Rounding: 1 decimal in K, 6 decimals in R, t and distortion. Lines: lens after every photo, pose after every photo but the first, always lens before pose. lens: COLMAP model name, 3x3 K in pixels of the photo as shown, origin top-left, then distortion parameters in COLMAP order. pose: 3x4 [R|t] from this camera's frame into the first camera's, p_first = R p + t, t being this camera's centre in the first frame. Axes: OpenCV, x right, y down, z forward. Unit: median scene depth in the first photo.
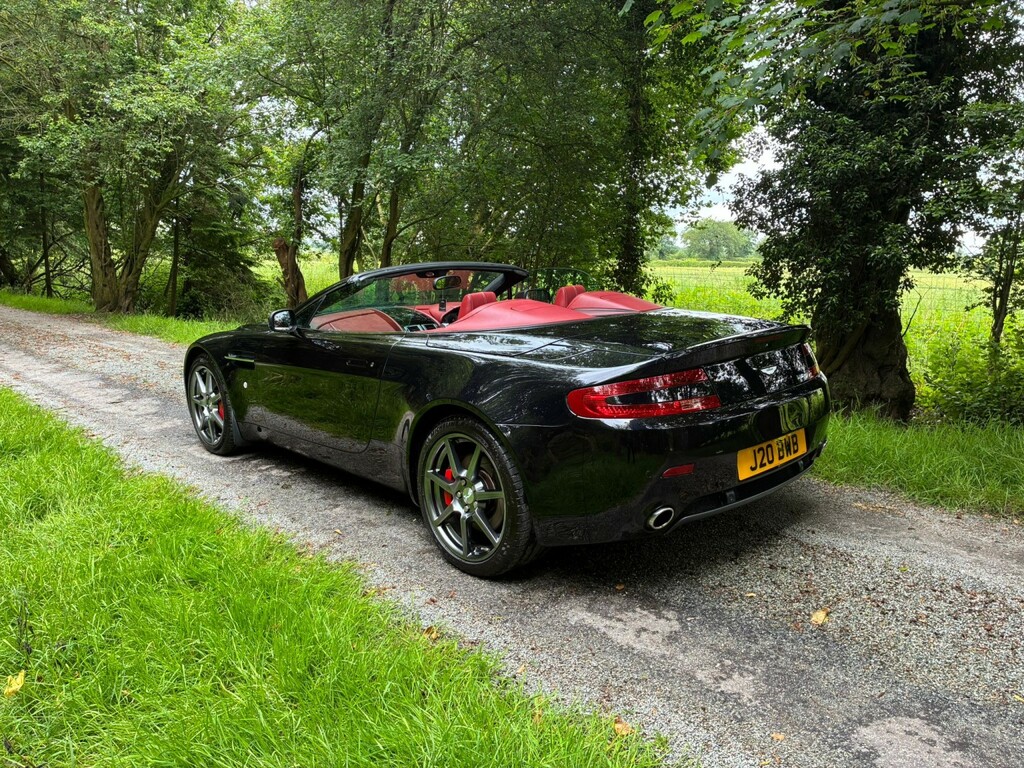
lens RADIAL K [[772.0, 0, 513.6], [0, 772.0, 386.2], [0, 0, 1]] dist [0.050523, -0.070799]
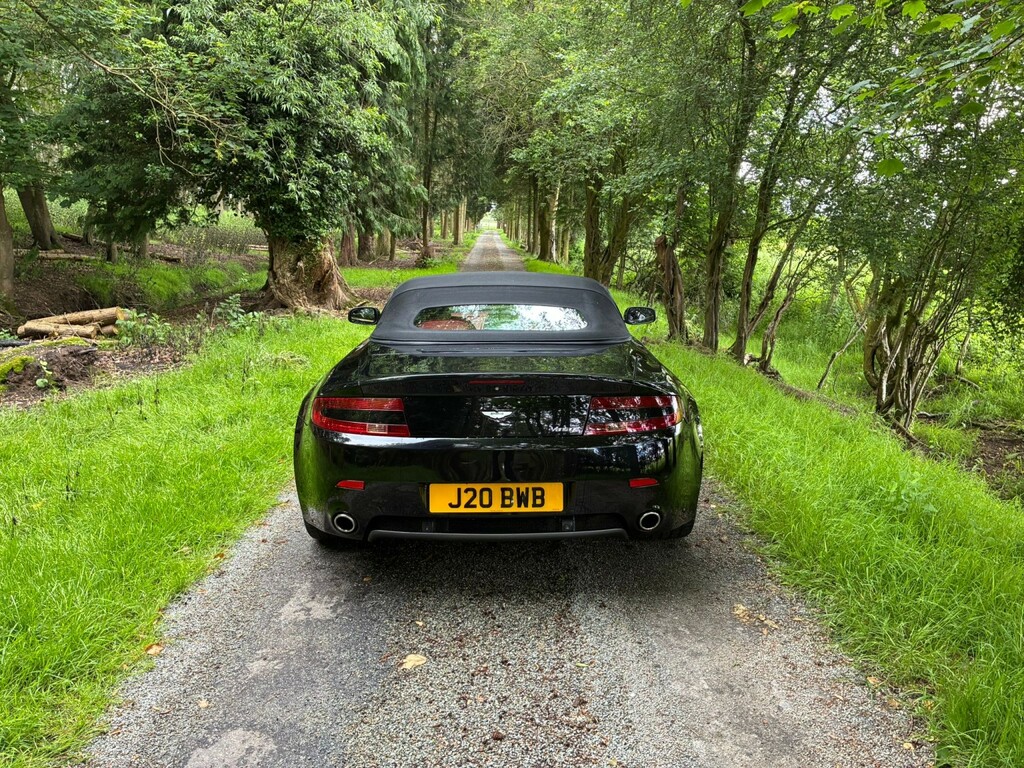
lens RADIAL K [[772.0, 0, 516.5], [0, 772.0, 378.3], [0, 0, 1]] dist [0.050523, -0.070799]
pose [[0.738340, 0.151923, -0.657095, 0.573951], [-0.146113, 0.987191, 0.064064, -0.077005], [0.658411, 0.048709, 0.751081, 0.161823]]
